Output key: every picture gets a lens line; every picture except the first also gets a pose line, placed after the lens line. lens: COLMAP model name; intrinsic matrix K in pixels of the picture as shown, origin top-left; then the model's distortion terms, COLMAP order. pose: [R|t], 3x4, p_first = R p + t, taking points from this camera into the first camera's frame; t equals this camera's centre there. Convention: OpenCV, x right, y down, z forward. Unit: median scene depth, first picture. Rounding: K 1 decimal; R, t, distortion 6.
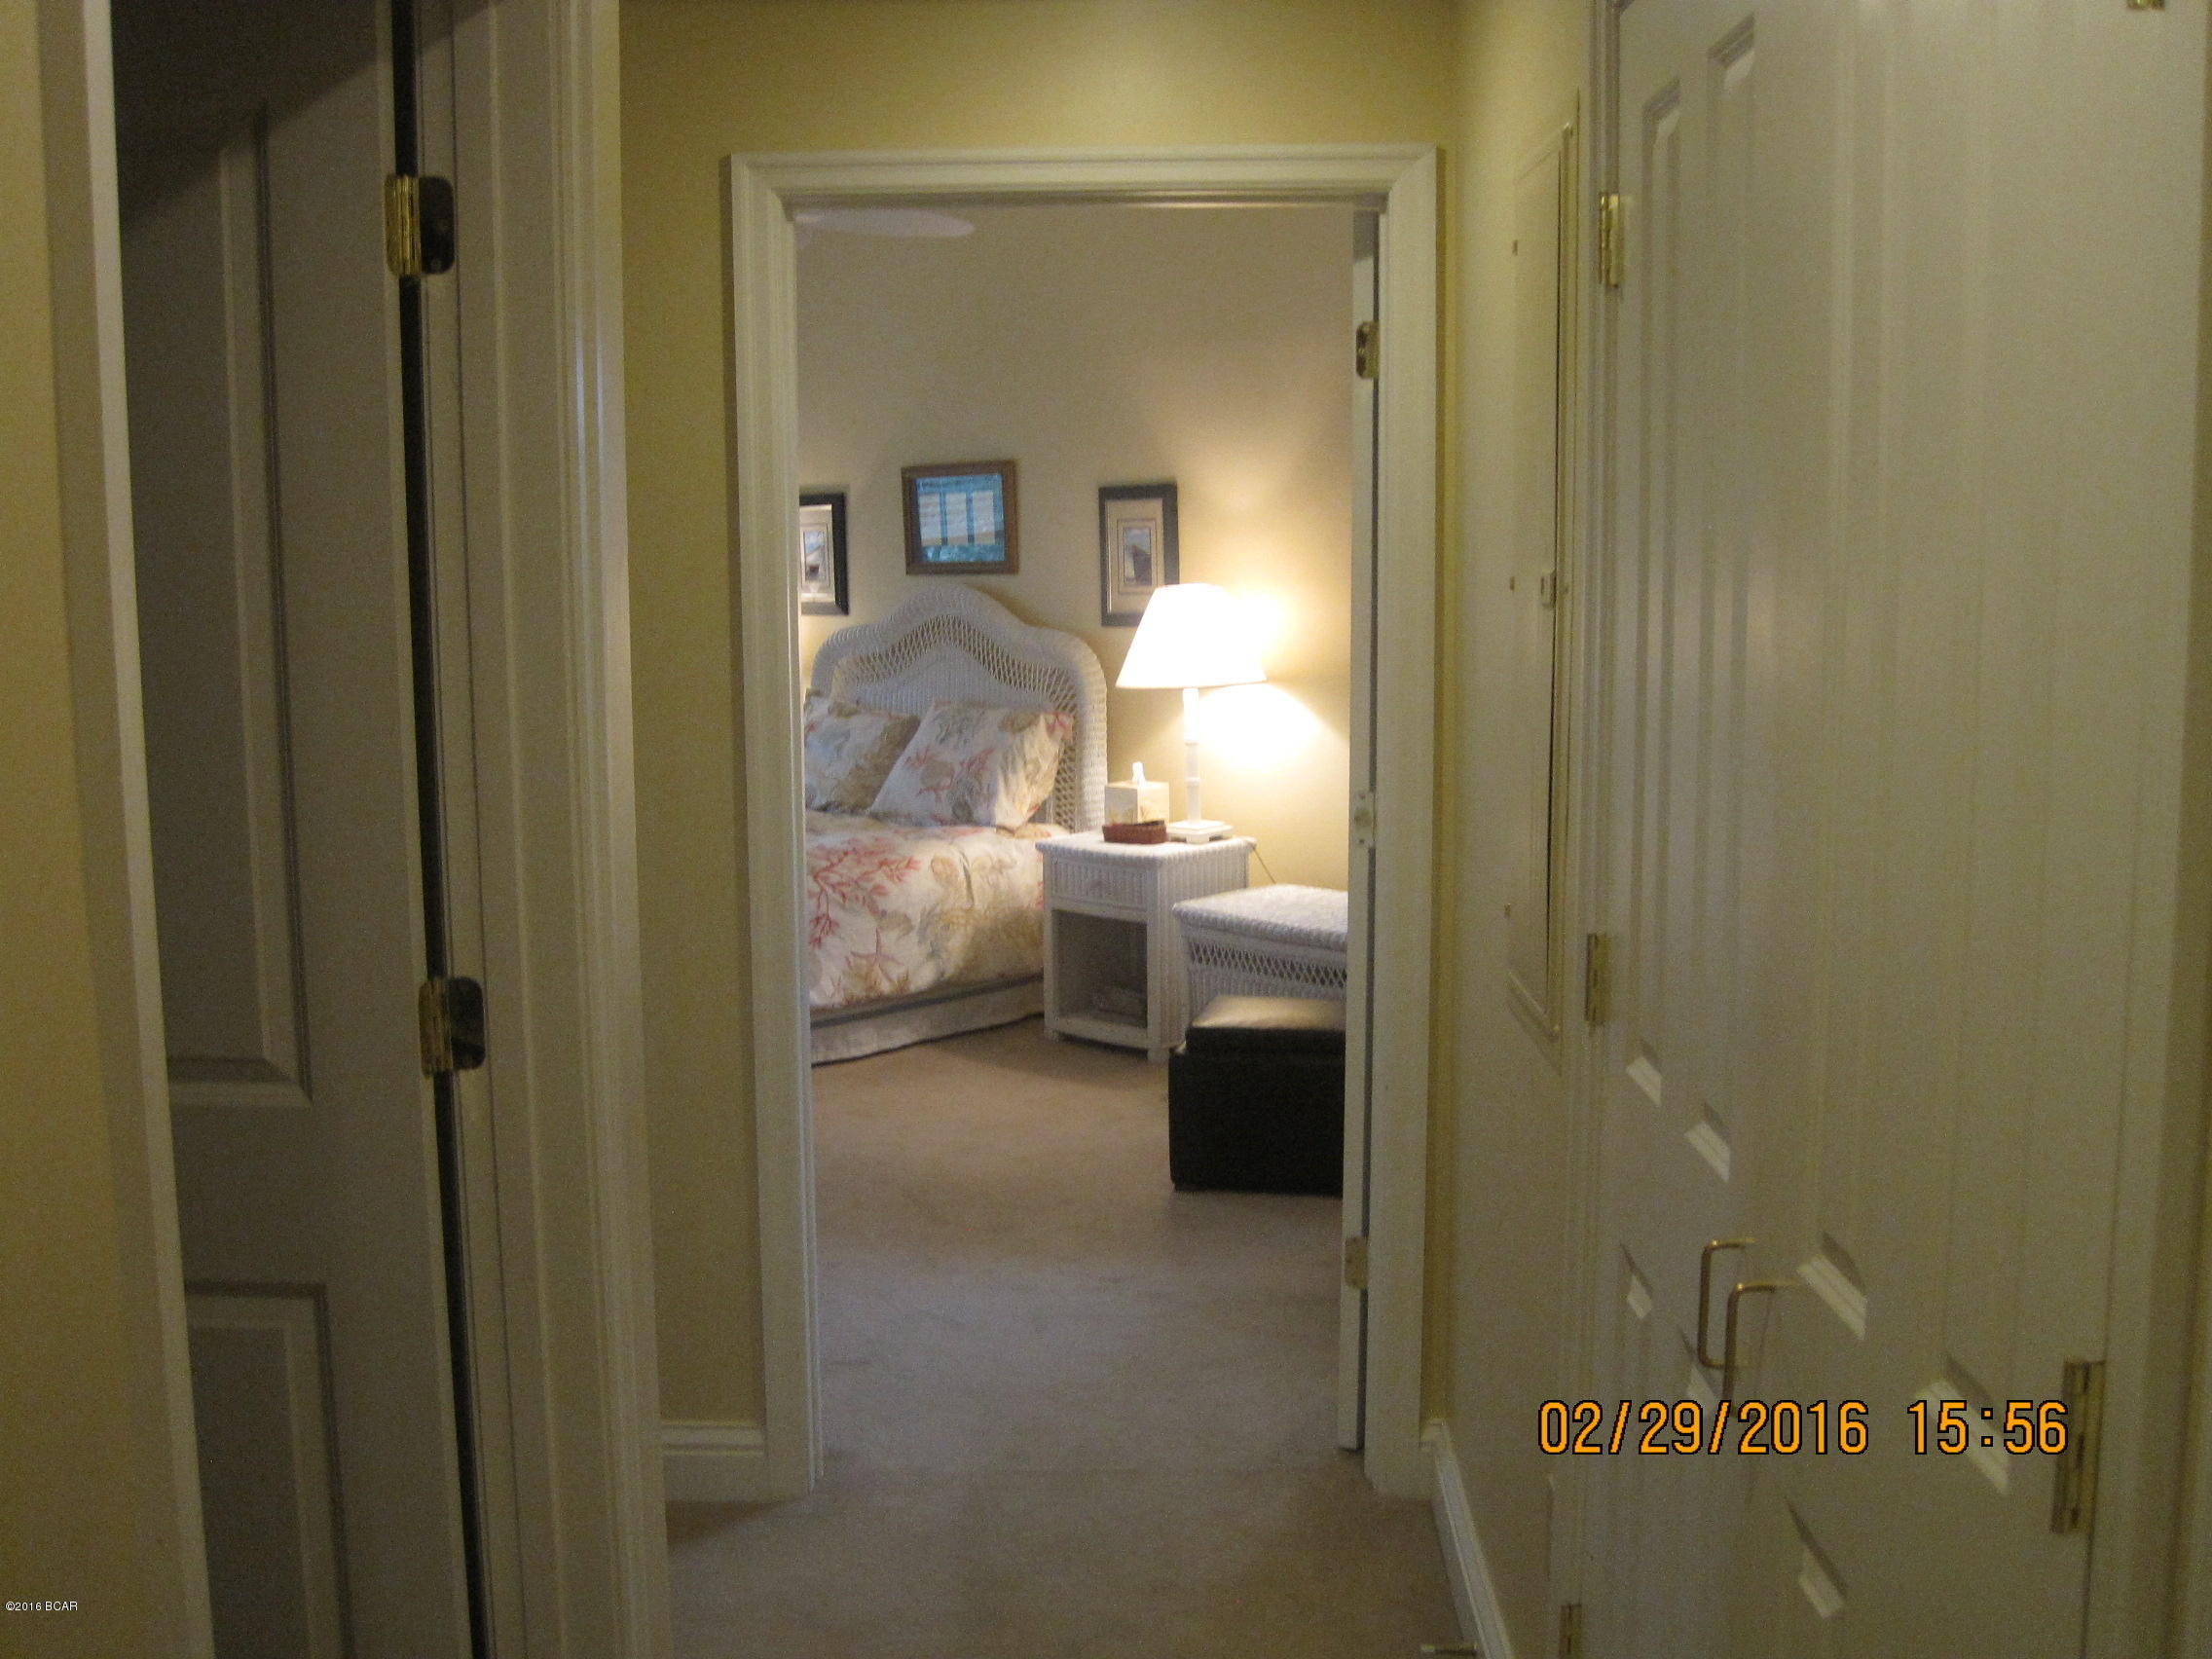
lens RADIAL K [[2256.0, 0, 1117.1], [0, 2256.0, 838.9], [0, 0, 1]] dist [-0.185056, 0.154428]
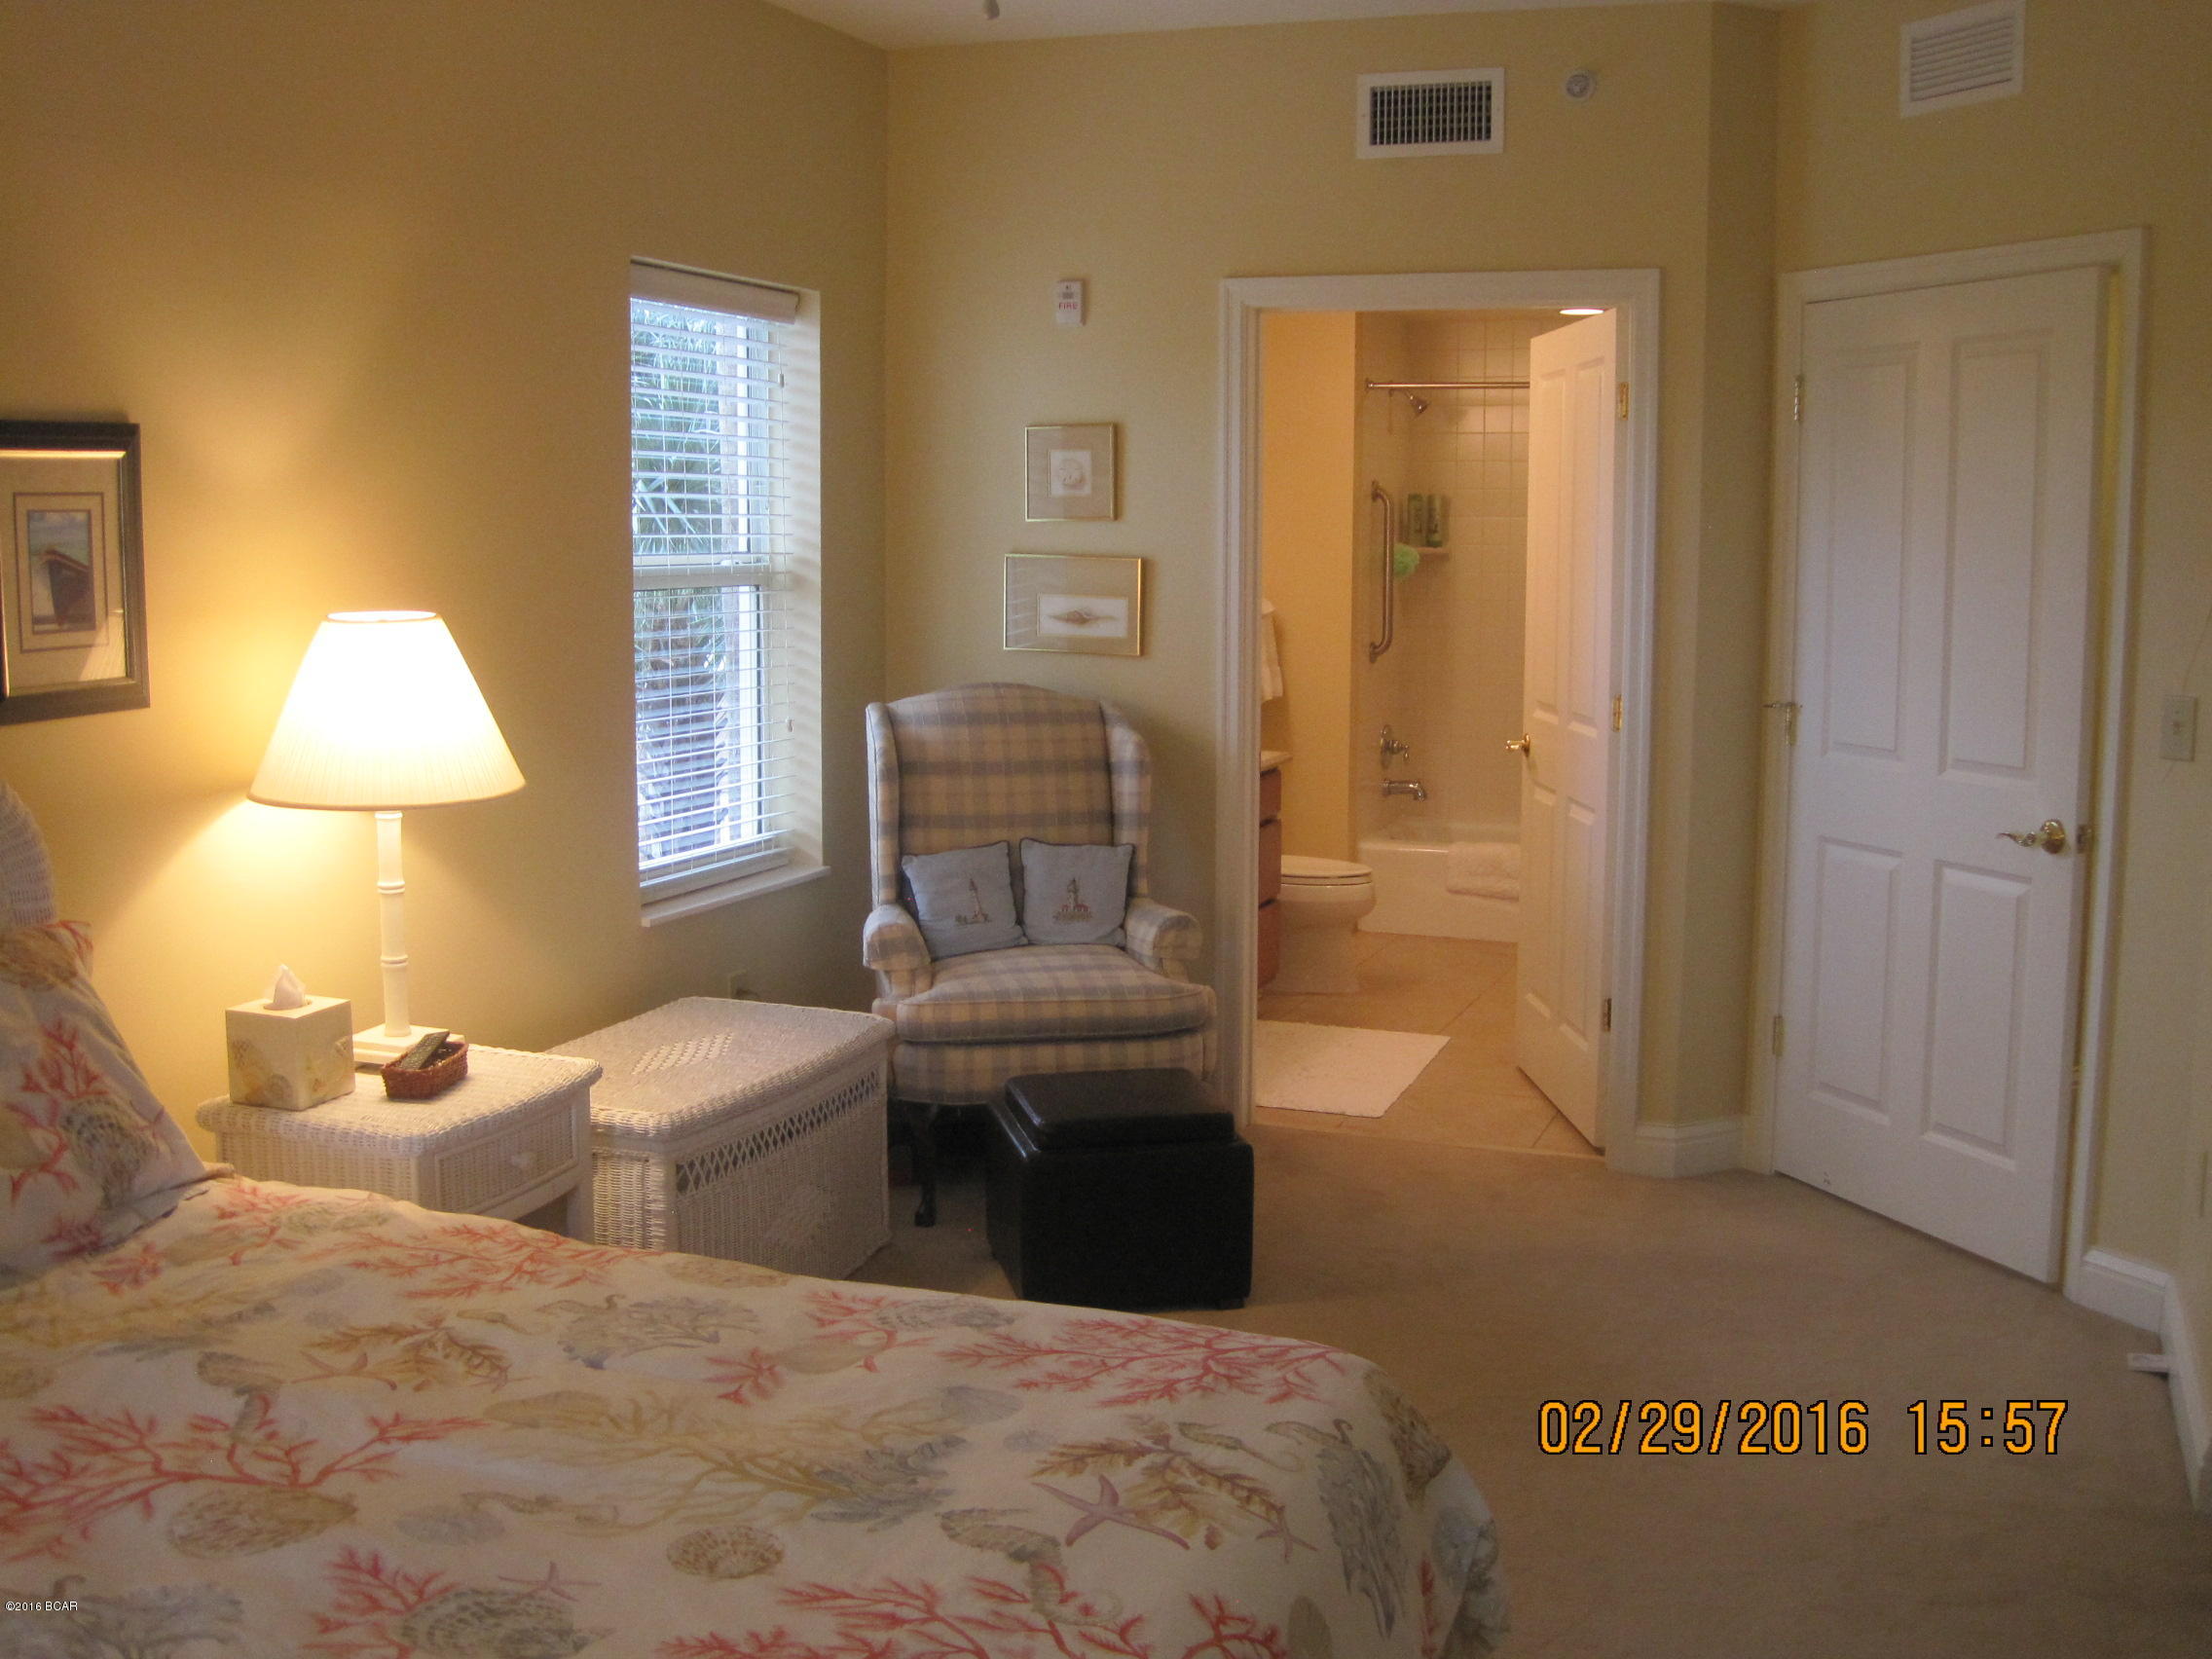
lens RADIAL K [[2256.0, 0, 1117.1], [0, 2256.0, 838.9], [0, 0, 1]] dist [-0.185056, 0.154428]
pose [[-0.422809, -0.118572, 0.898428, -0.517467], [0.119996, 0.975348, 0.185194, -0.131474], [-0.898239, 0.186110, -0.398158, 1.015052]]
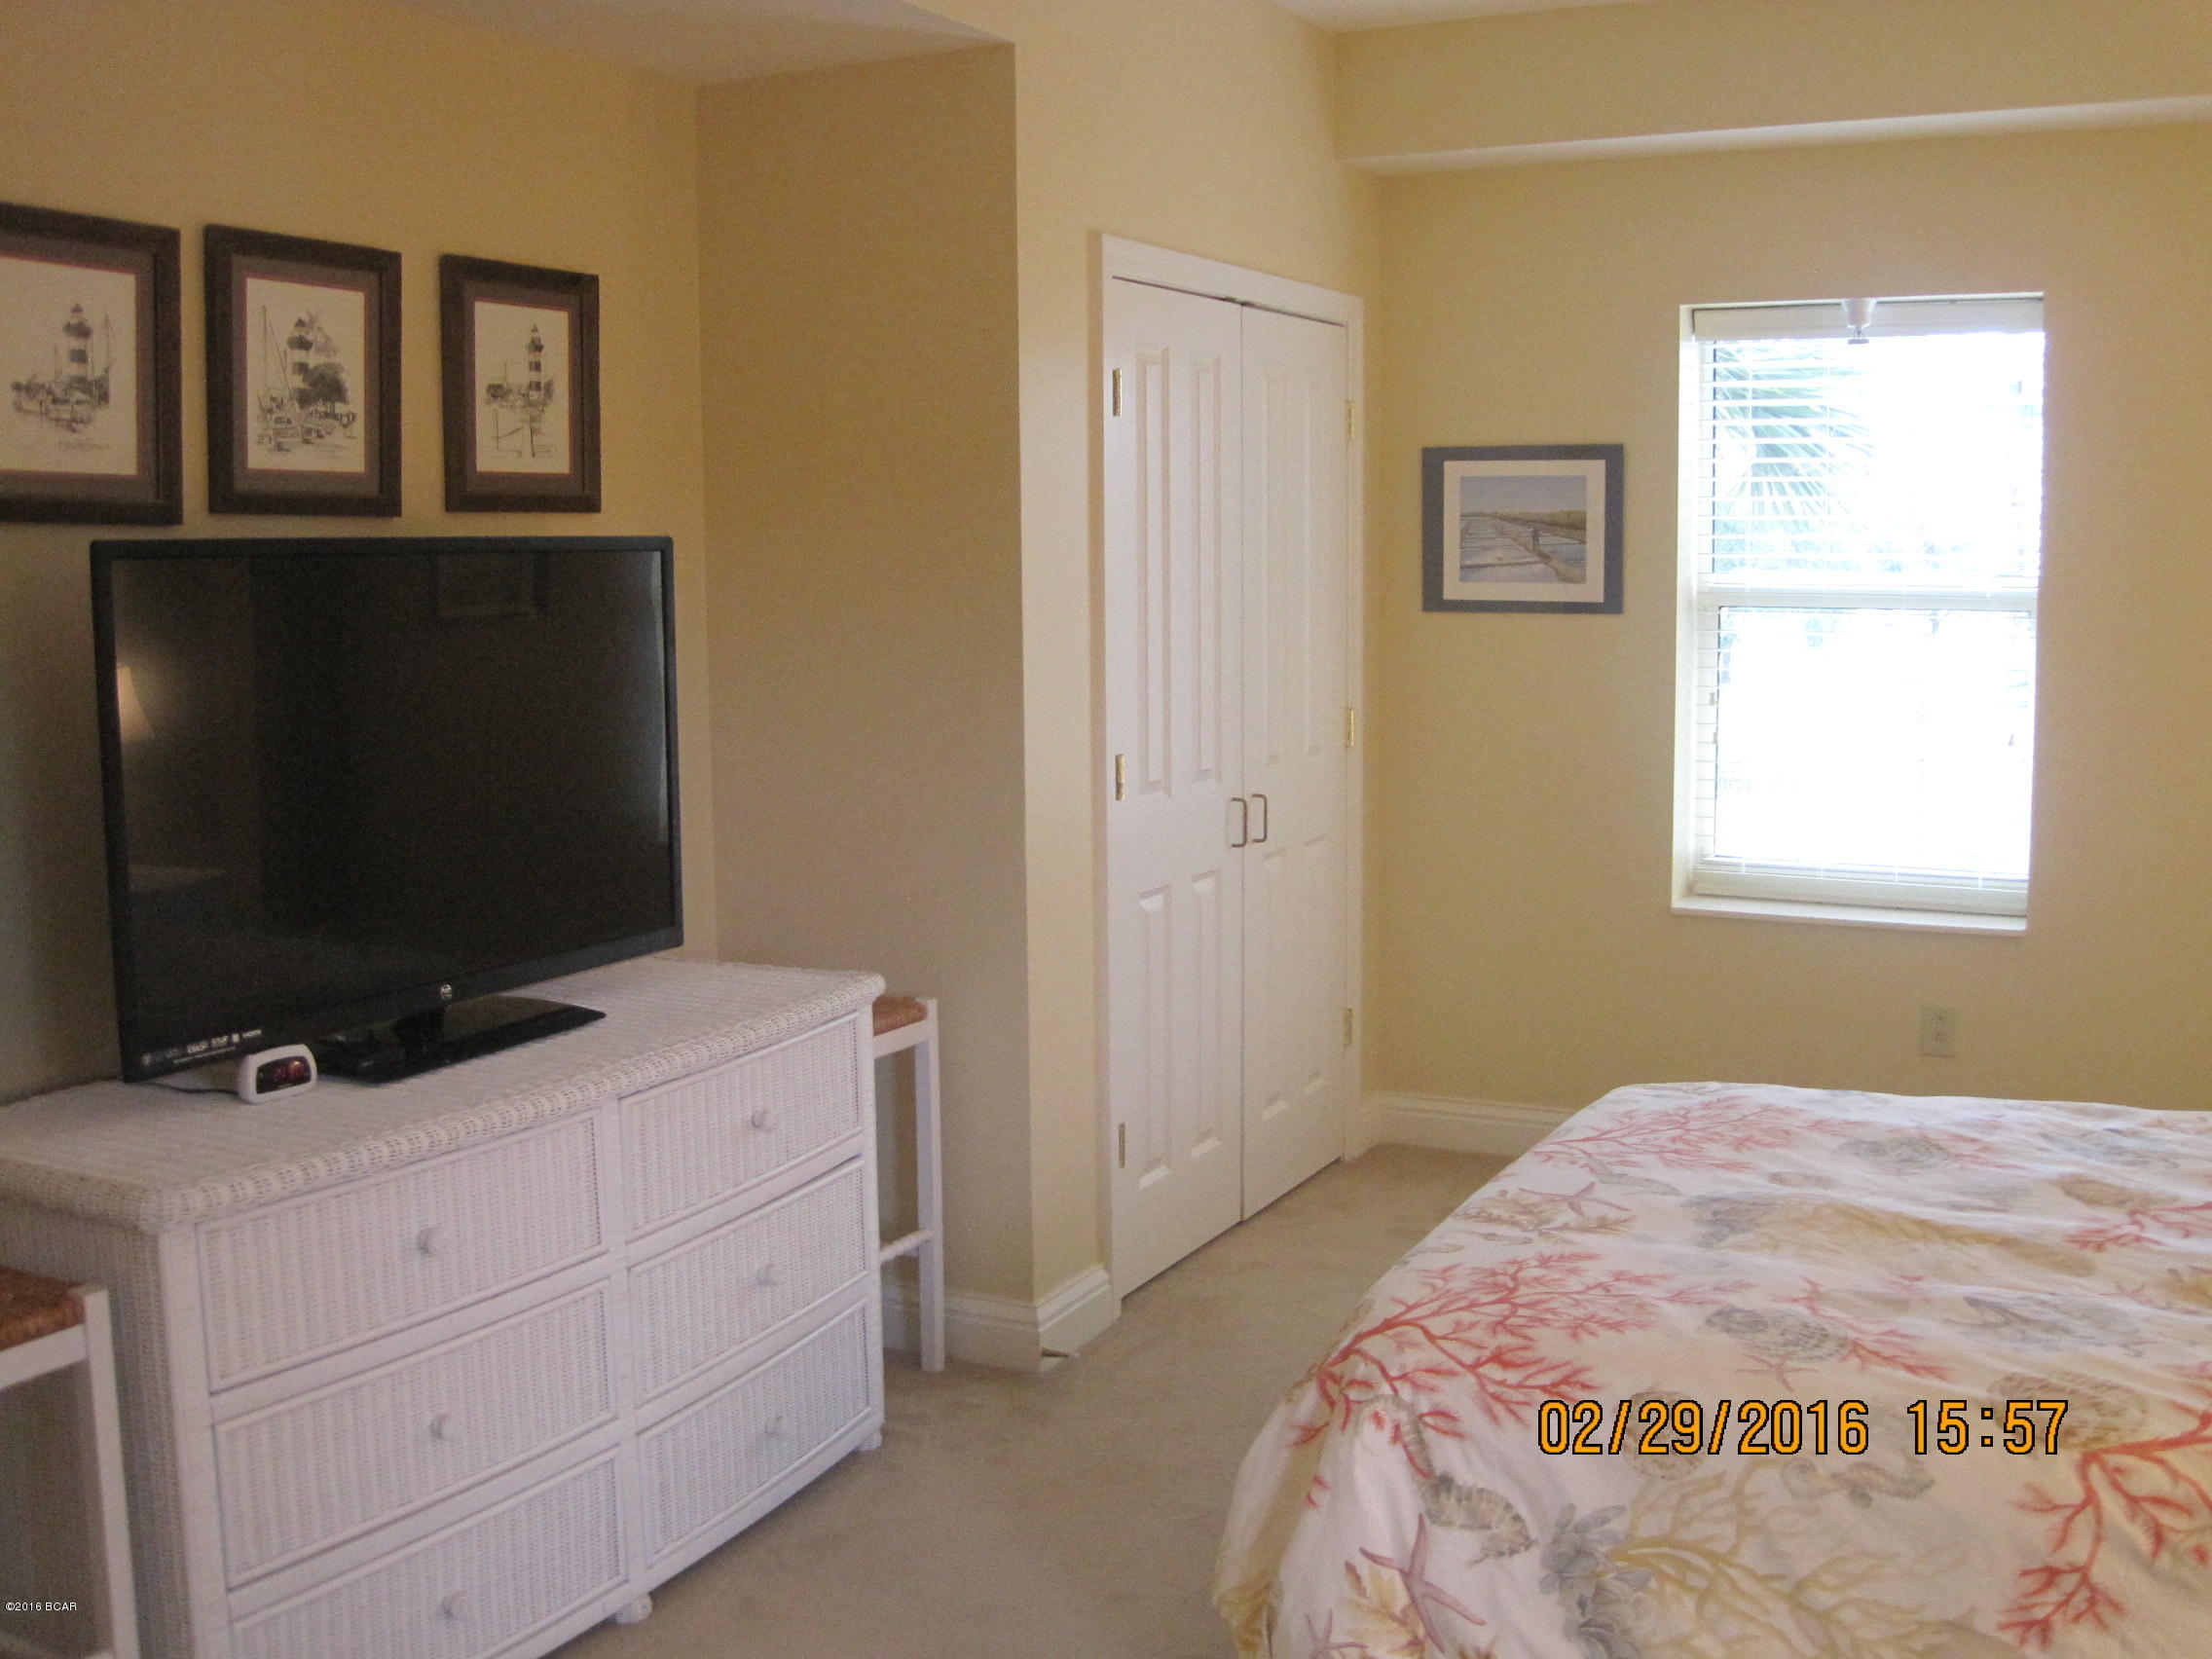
lens RADIAL K [[2256.0, 0, 1117.1], [0, 2256.0, 838.9], [0, 0, 1]] dist [-0.185056, 0.154428]
pose [[0.323332, 0.125800, -0.937886, 0.125240], [-0.119096, 0.988653, 0.091552, -0.090431], [0.938761, 0.082097, 0.334645, 0.670195]]
